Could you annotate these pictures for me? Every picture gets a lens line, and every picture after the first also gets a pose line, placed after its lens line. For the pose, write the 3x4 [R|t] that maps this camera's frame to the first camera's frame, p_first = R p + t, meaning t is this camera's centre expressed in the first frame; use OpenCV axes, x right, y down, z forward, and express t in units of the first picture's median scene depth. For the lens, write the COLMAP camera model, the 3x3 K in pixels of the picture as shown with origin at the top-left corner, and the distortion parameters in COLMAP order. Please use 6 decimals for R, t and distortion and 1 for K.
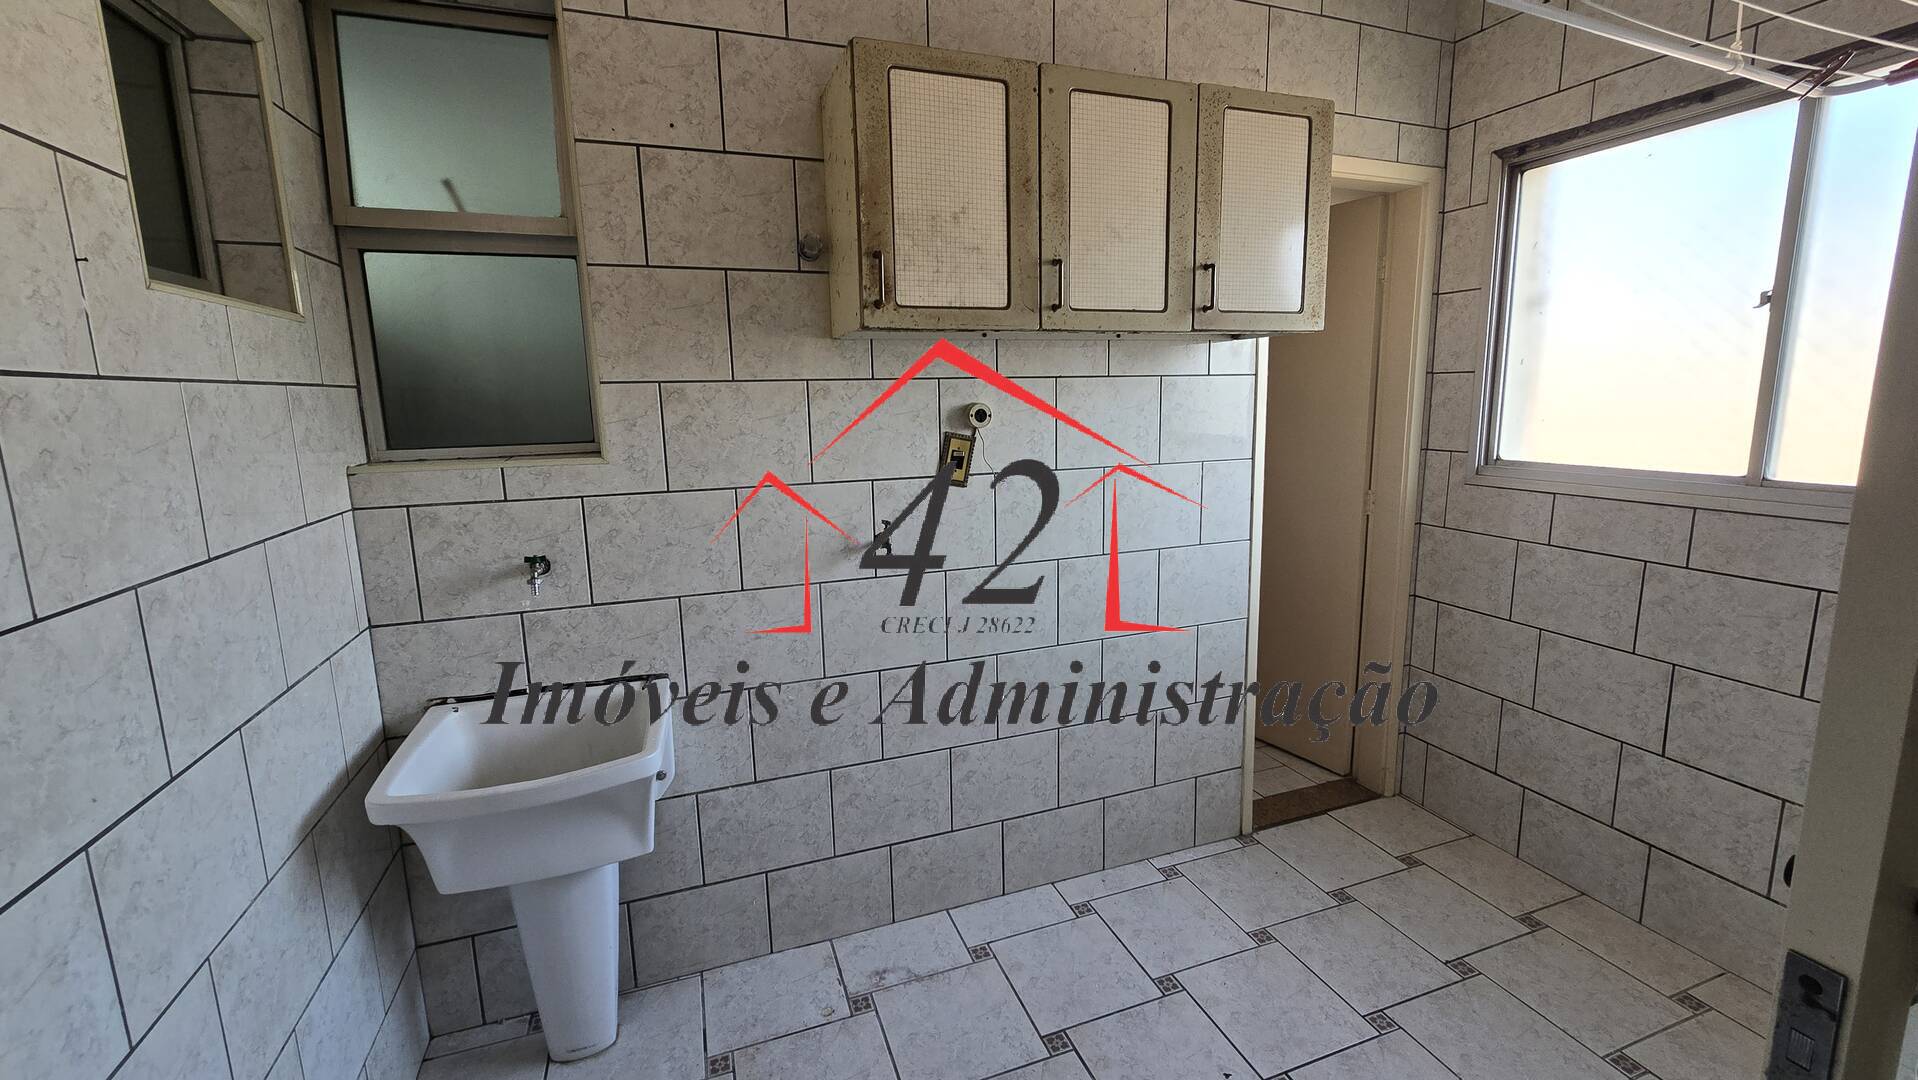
lens RADIAL K [[772.1, 0, 950.8], [0, 772.1, 527.3], [0, 0, 1]] dist [-0.008979, -0.000296]
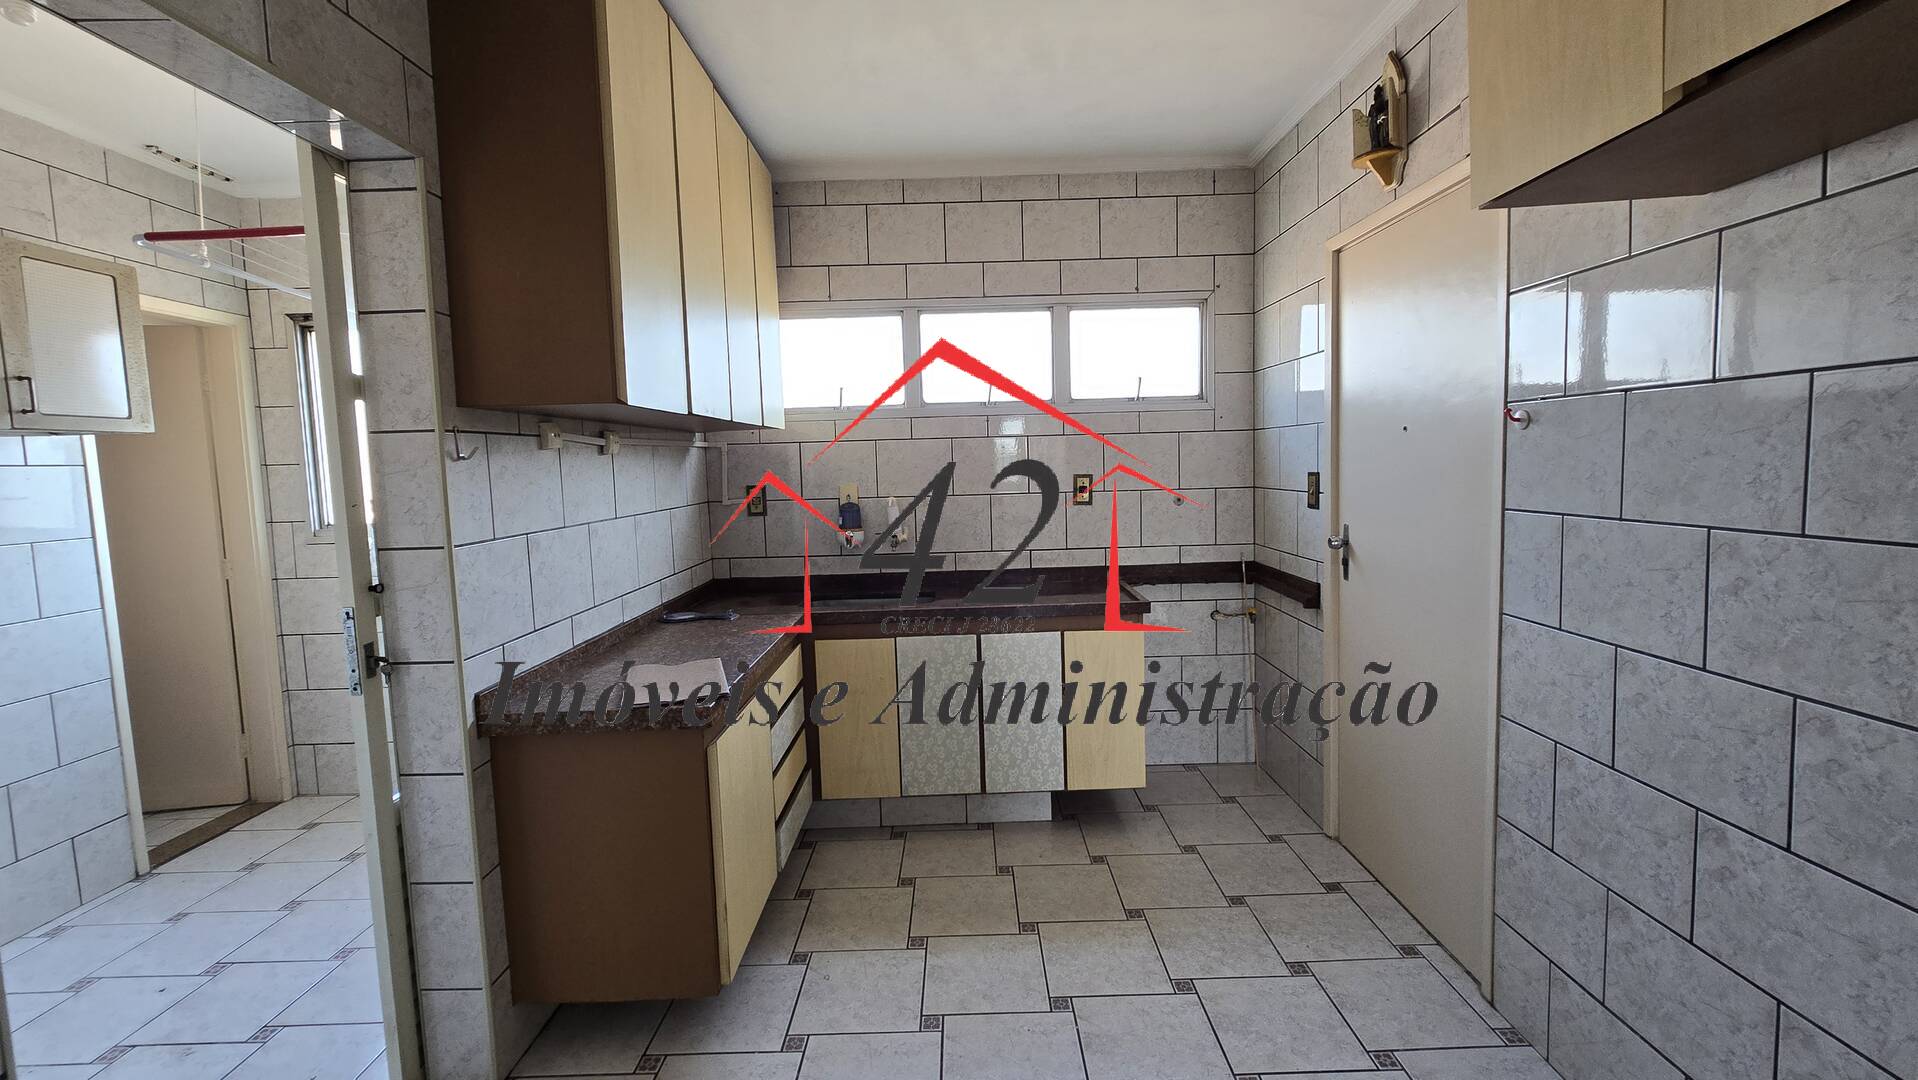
lens RADIAL K [[799.4, 0, 958.7], [0, 799.4, 518.9], [0, 0, 1]] dist [0.009177, 0.000014]
pose [[0.337136, -0.057736, 0.939684, -0.294201], [0.181363, 0.983405, -0.004646, 0.118898], [-0.923822, 0.171991, 0.342012, -0.589115]]
